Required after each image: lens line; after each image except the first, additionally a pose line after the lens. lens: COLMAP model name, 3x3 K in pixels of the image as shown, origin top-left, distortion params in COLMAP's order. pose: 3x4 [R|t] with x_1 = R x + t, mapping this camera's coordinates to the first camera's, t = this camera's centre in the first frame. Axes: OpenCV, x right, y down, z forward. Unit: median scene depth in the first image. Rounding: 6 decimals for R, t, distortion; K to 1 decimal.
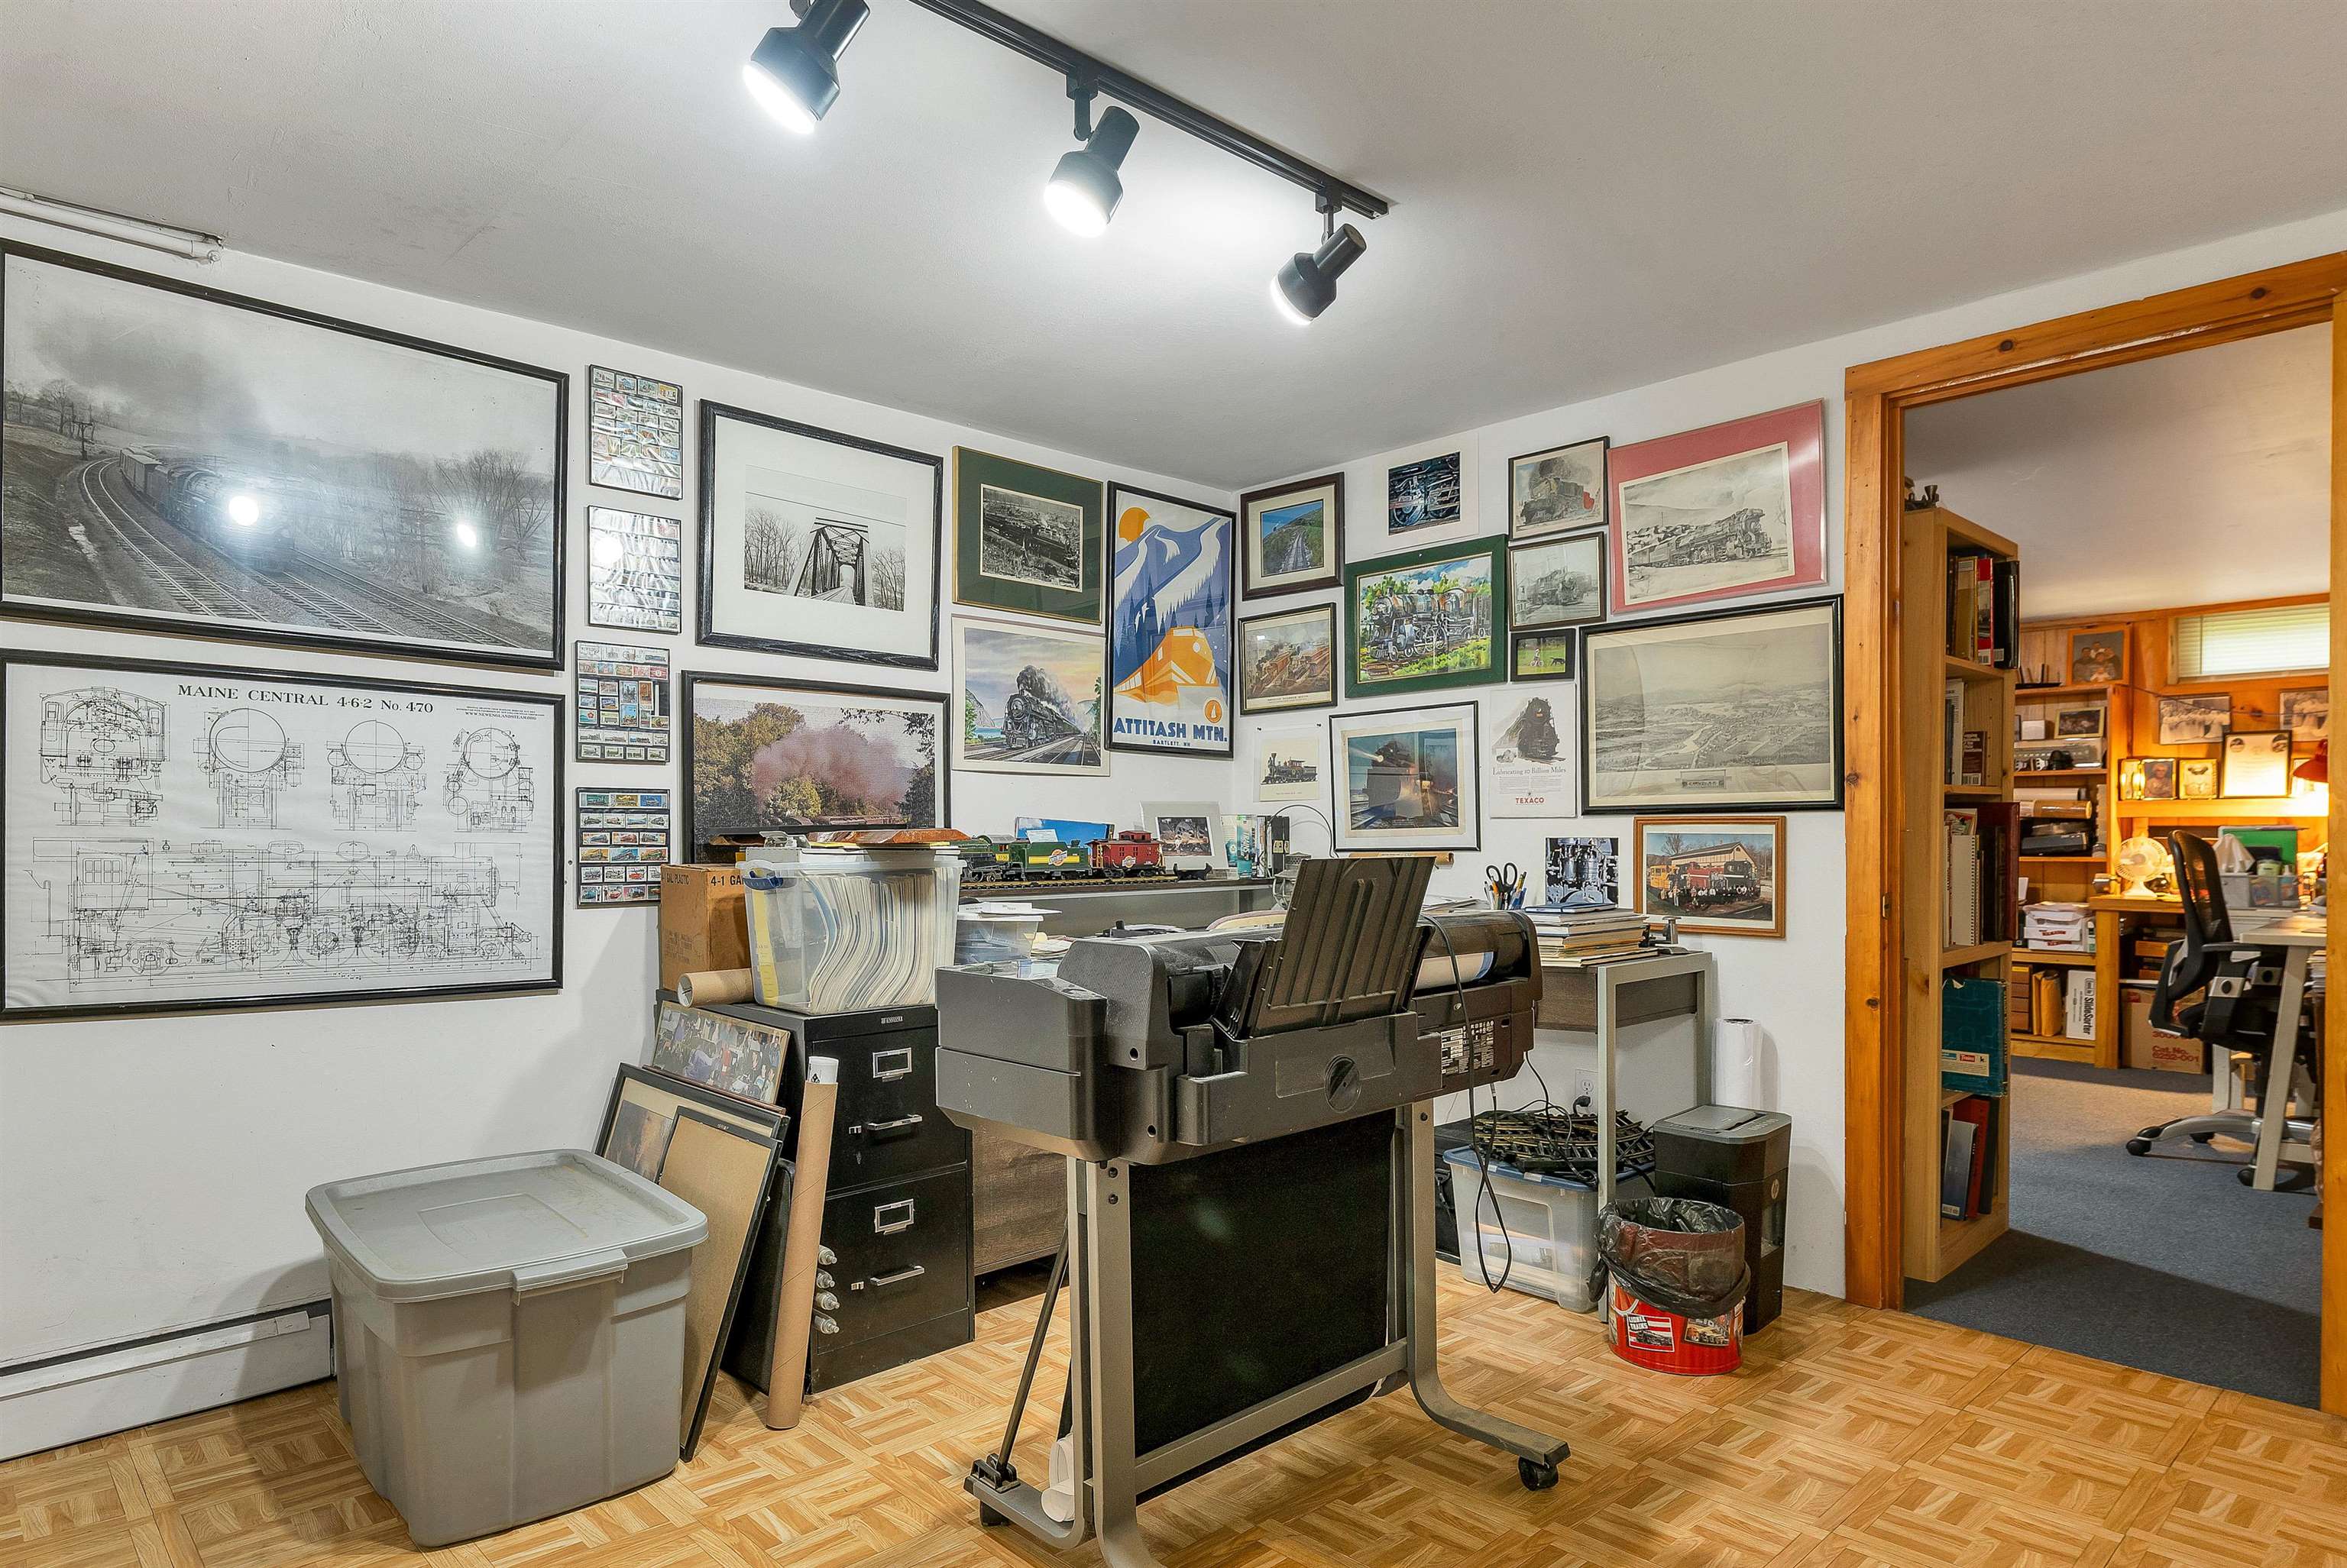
lens RADIAL K [[1295.2, 0, 1173.5], [0, 1295.2, 784.0], [0, 0, 1]] dist [-0.002033, 0.000314]
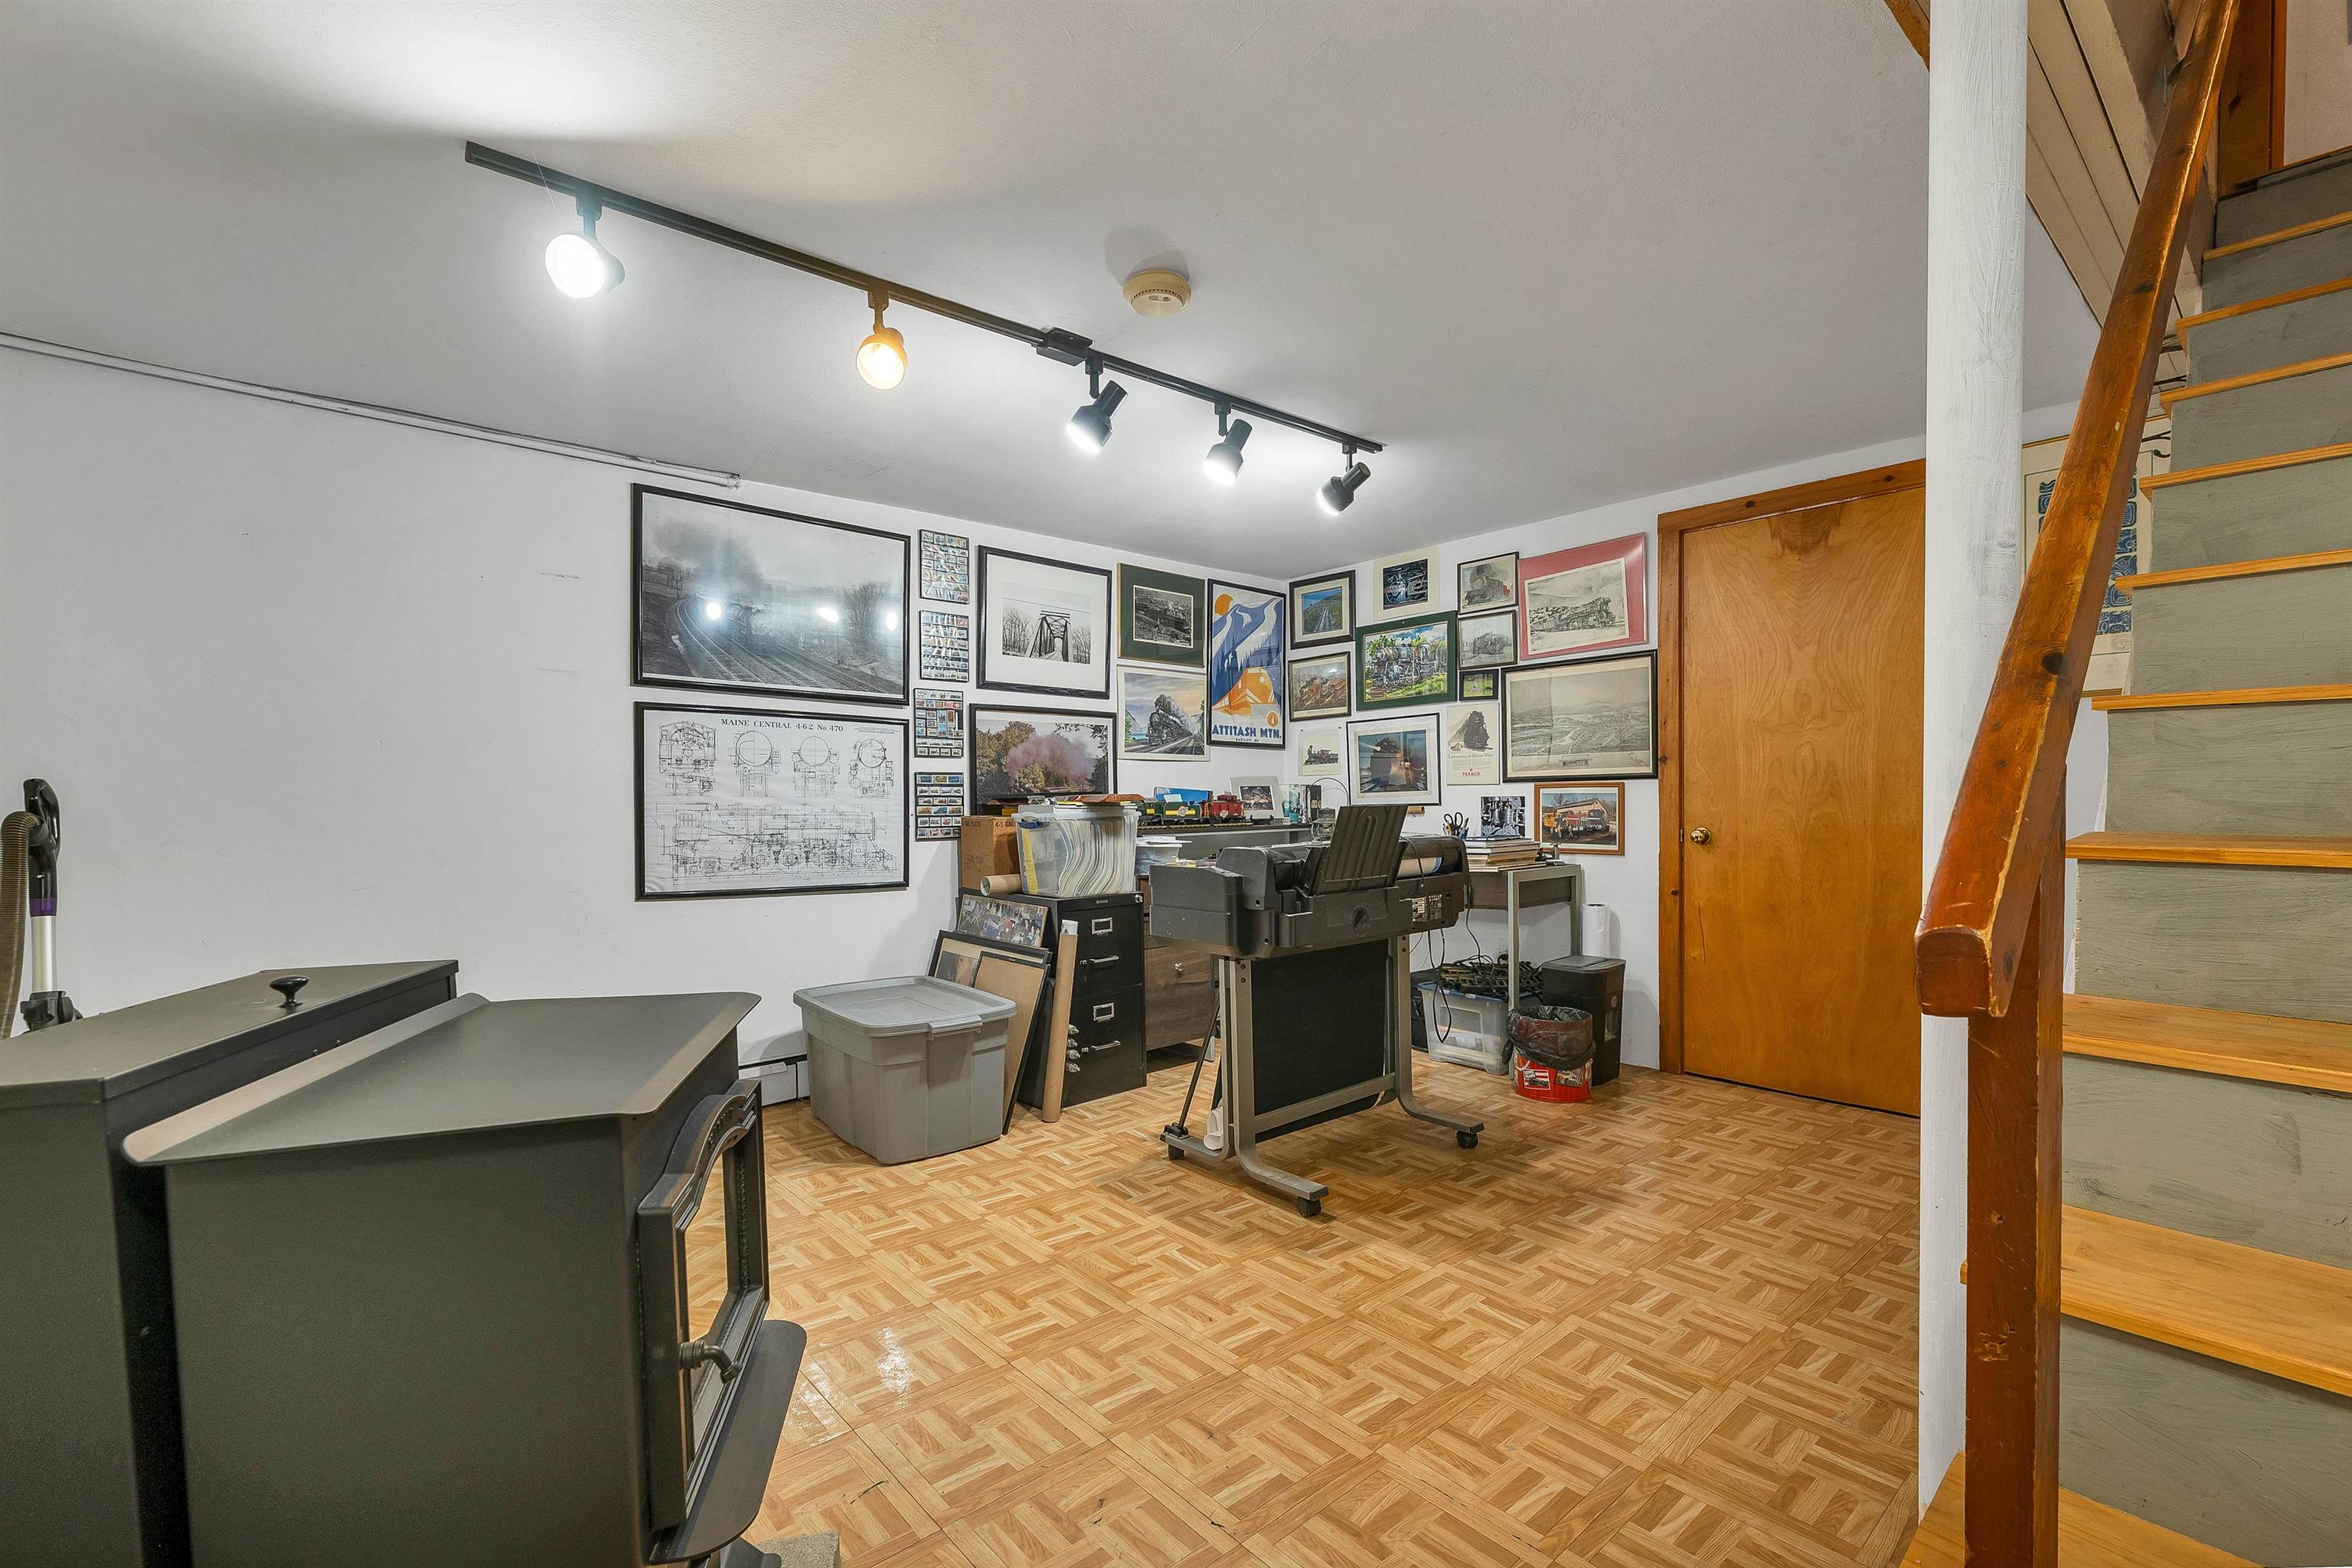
lens RADIAL K [[986.3, 0, 1172.9], [0, 986.3, 790.8], [0, 0, 1]] dist [0.000728, 0.000075]
pose [[0.998895, -0.008685, -0.046185, -0.050770], [0.010036, 0.999526, 0.029105, -0.007205], [0.045910, -0.029536, 0.998509, -0.305401]]
